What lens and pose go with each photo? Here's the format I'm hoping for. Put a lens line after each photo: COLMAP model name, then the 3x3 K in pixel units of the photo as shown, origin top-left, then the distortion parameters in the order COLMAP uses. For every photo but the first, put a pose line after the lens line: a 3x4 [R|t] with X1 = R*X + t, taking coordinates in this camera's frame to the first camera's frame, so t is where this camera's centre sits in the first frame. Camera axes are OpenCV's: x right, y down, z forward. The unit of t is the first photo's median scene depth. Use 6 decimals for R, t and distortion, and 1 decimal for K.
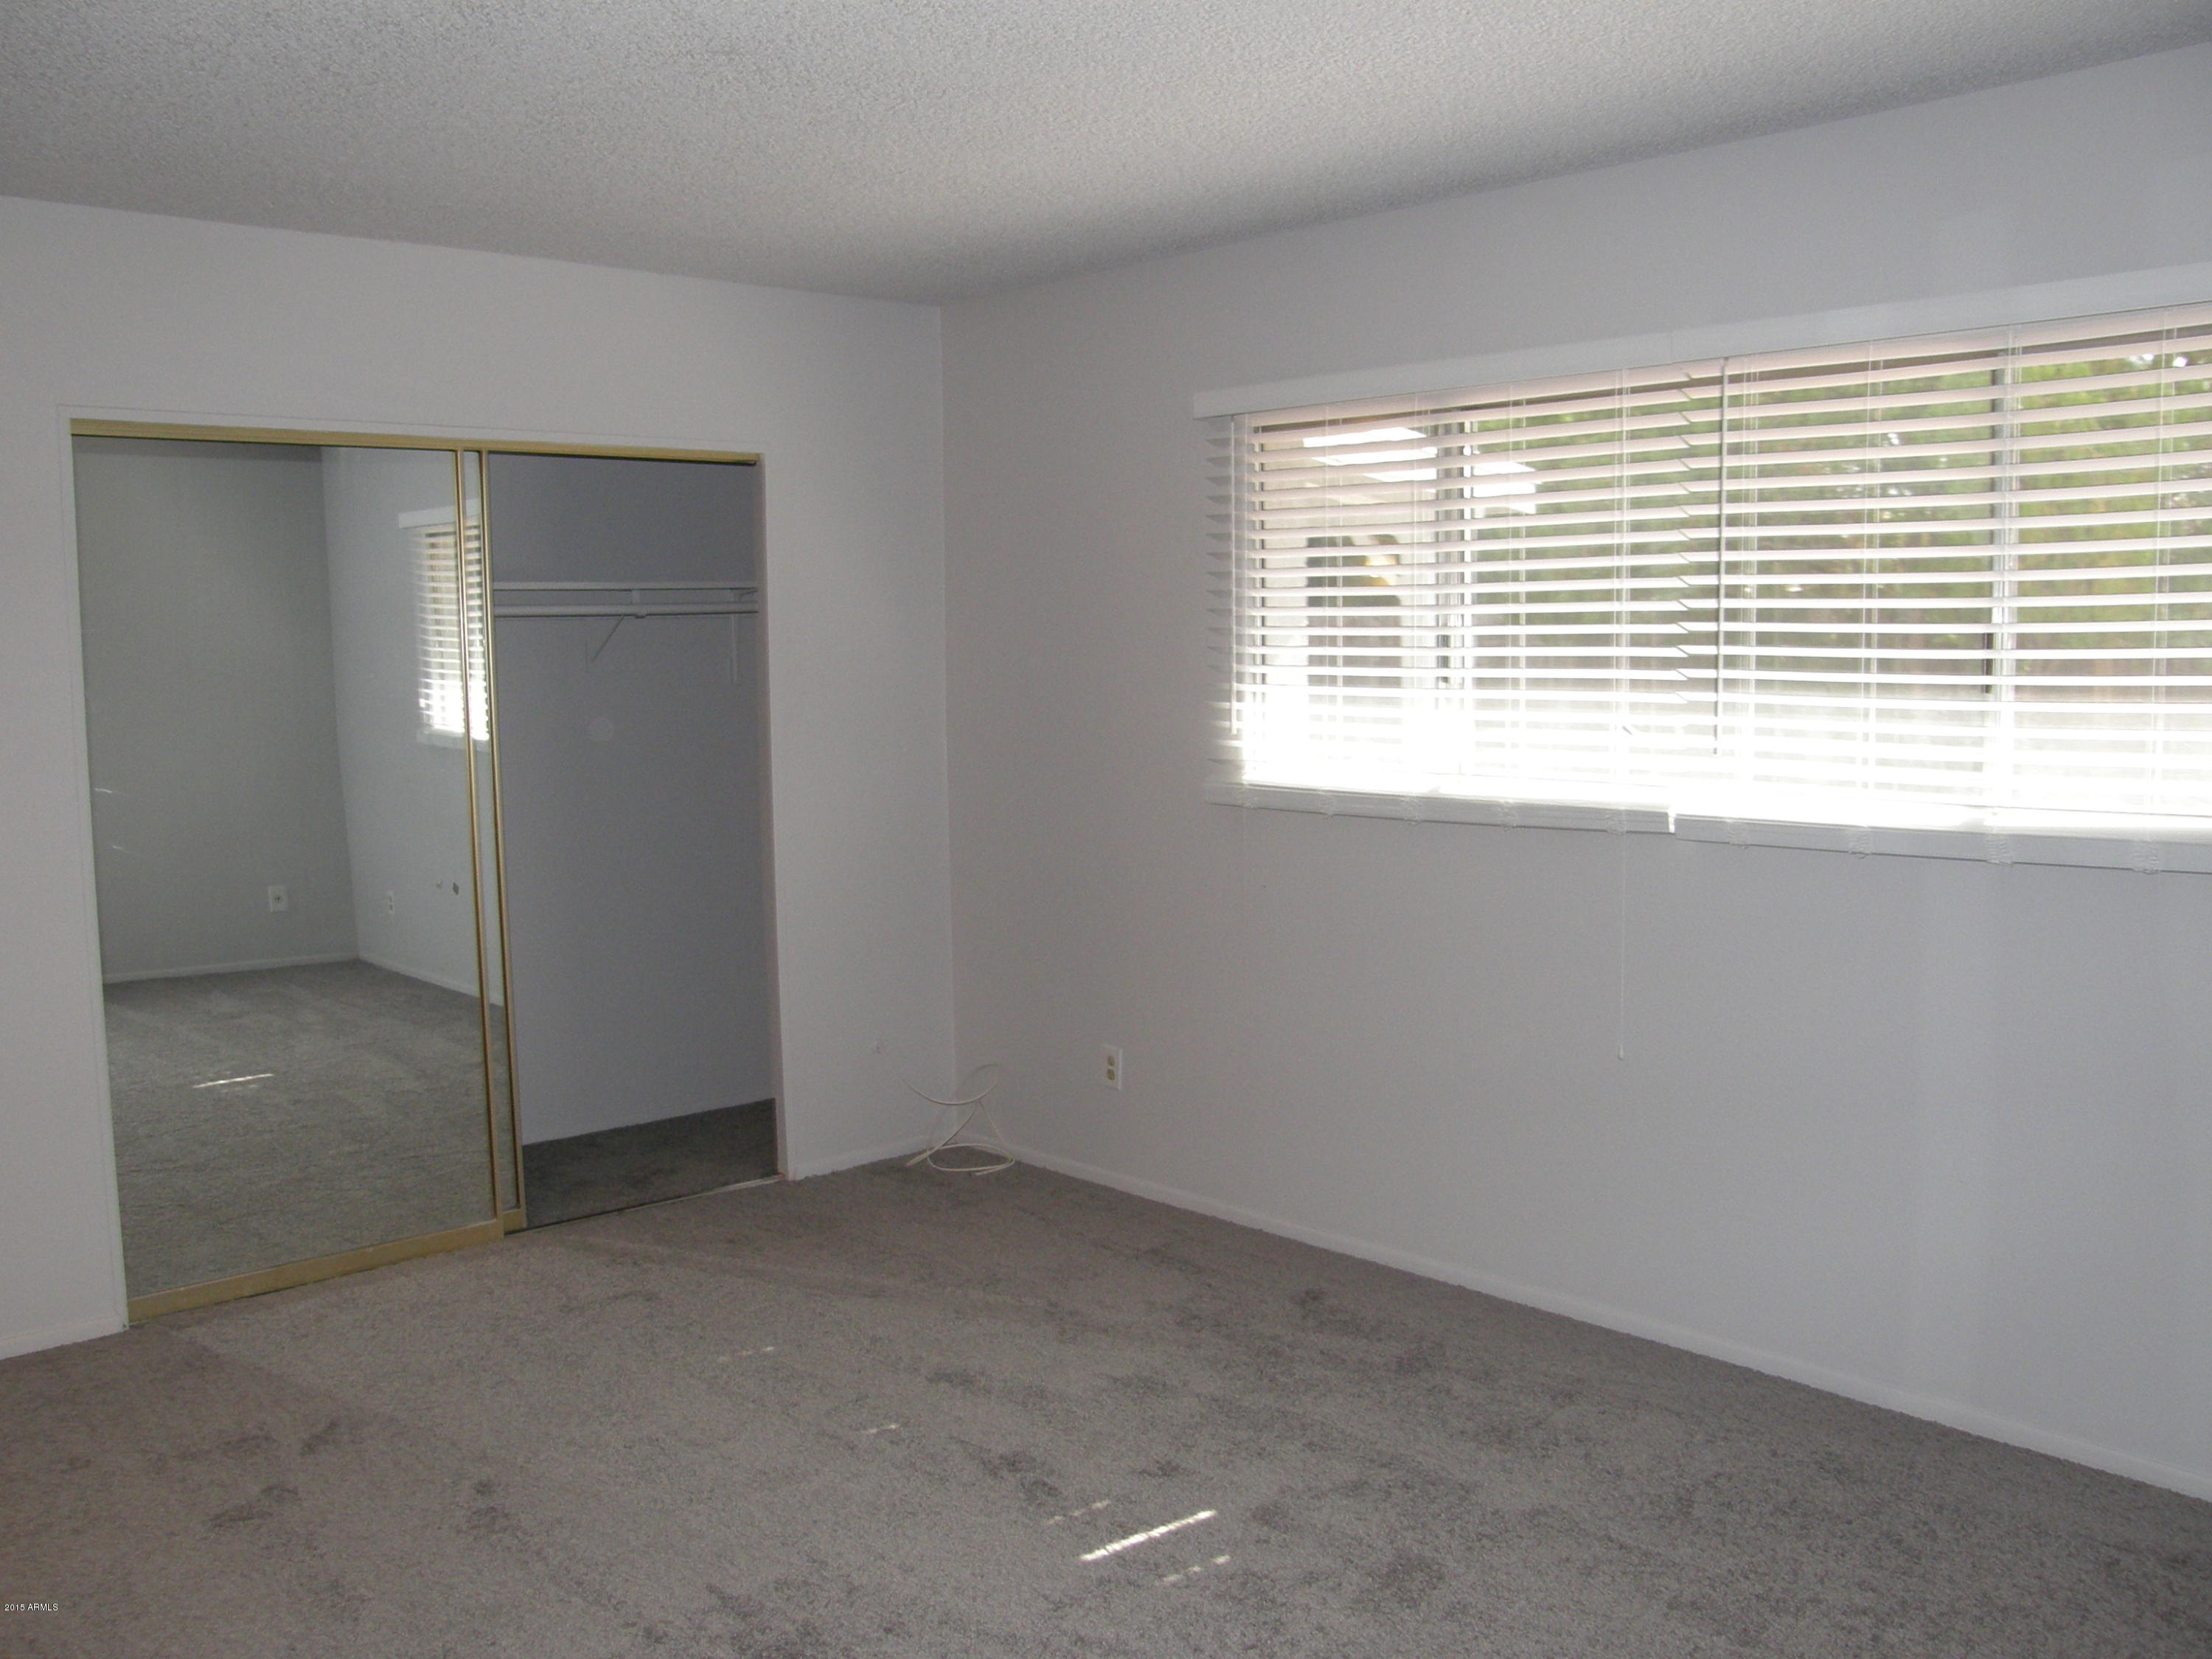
lens RADIAL K [[1970.1, 0, 1106.0], [0, 1970.1, 829.5], [0, 0, 1]] dist [-0.275775, 0.160918]
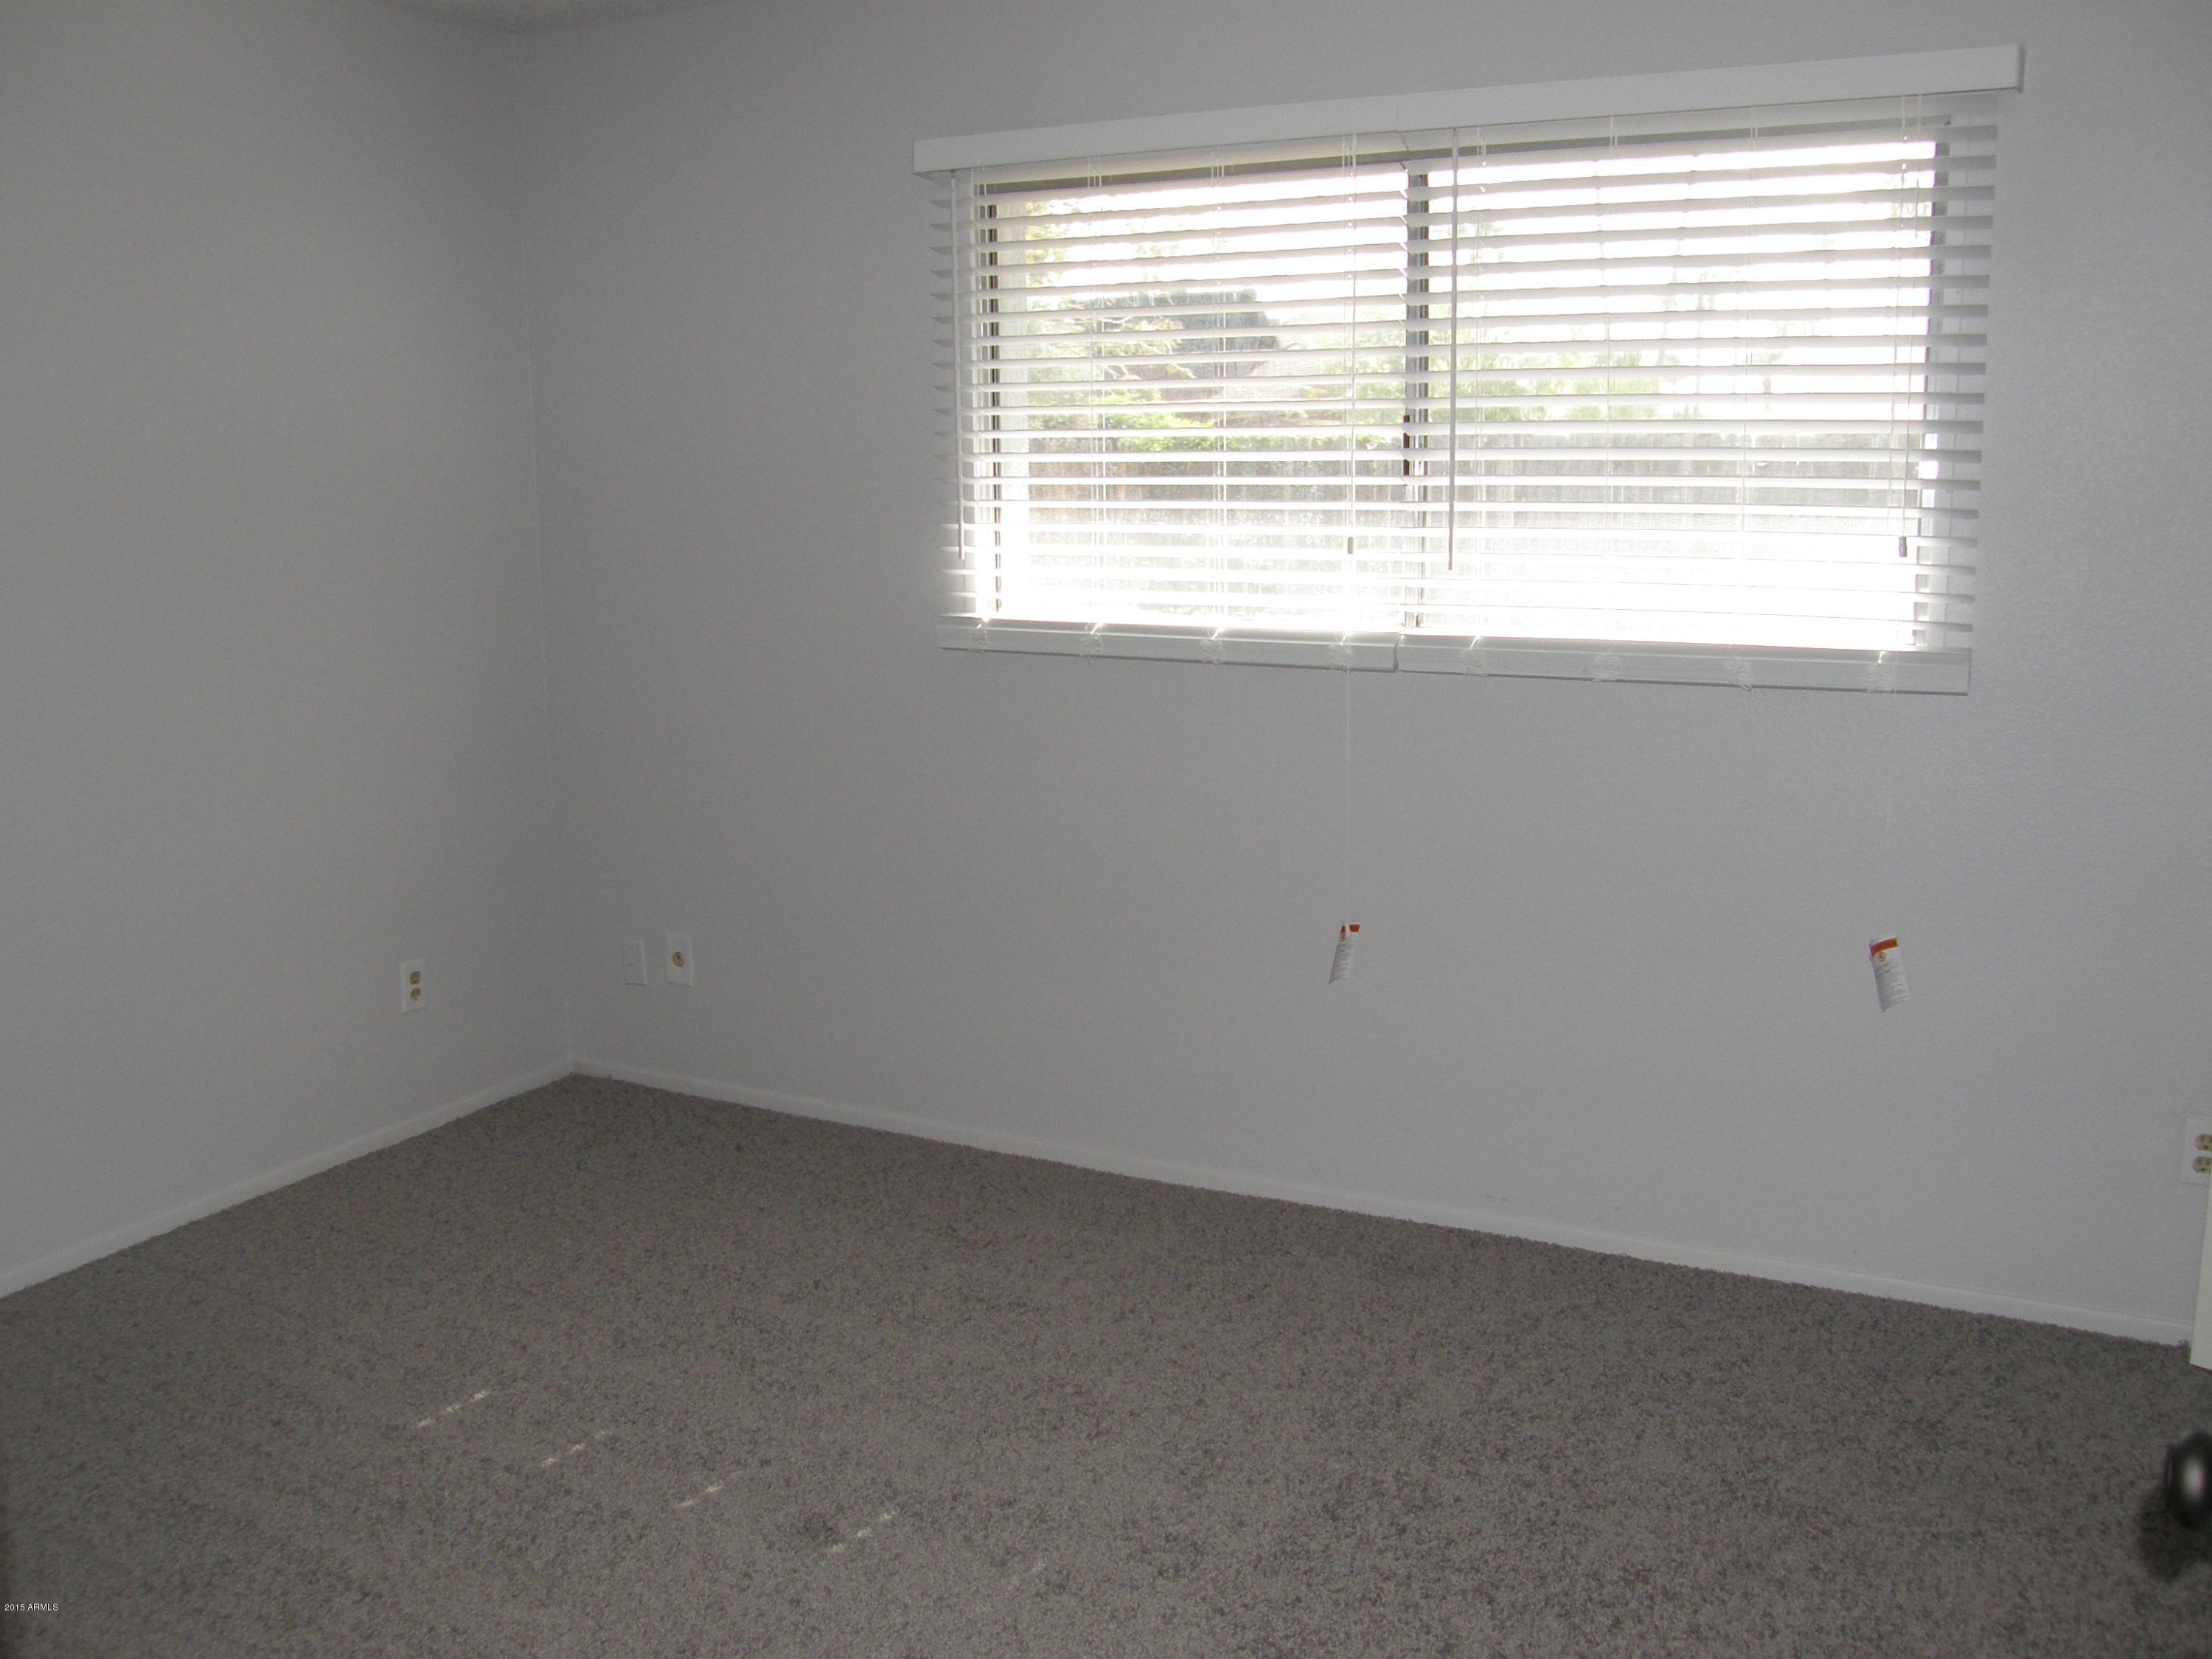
lens RADIAL K [[1970.1, 0, 1106.0], [0, 1970.1, 829.5], [0, 0, 1]] dist [-0.275775, 0.160918]
pose [[0.932822, -0.068947, 0.353679, -0.174662], [0.034986, 0.994216, 0.101542, -0.018428], [-0.358634, -0.082347, 0.929839, 0.215274]]
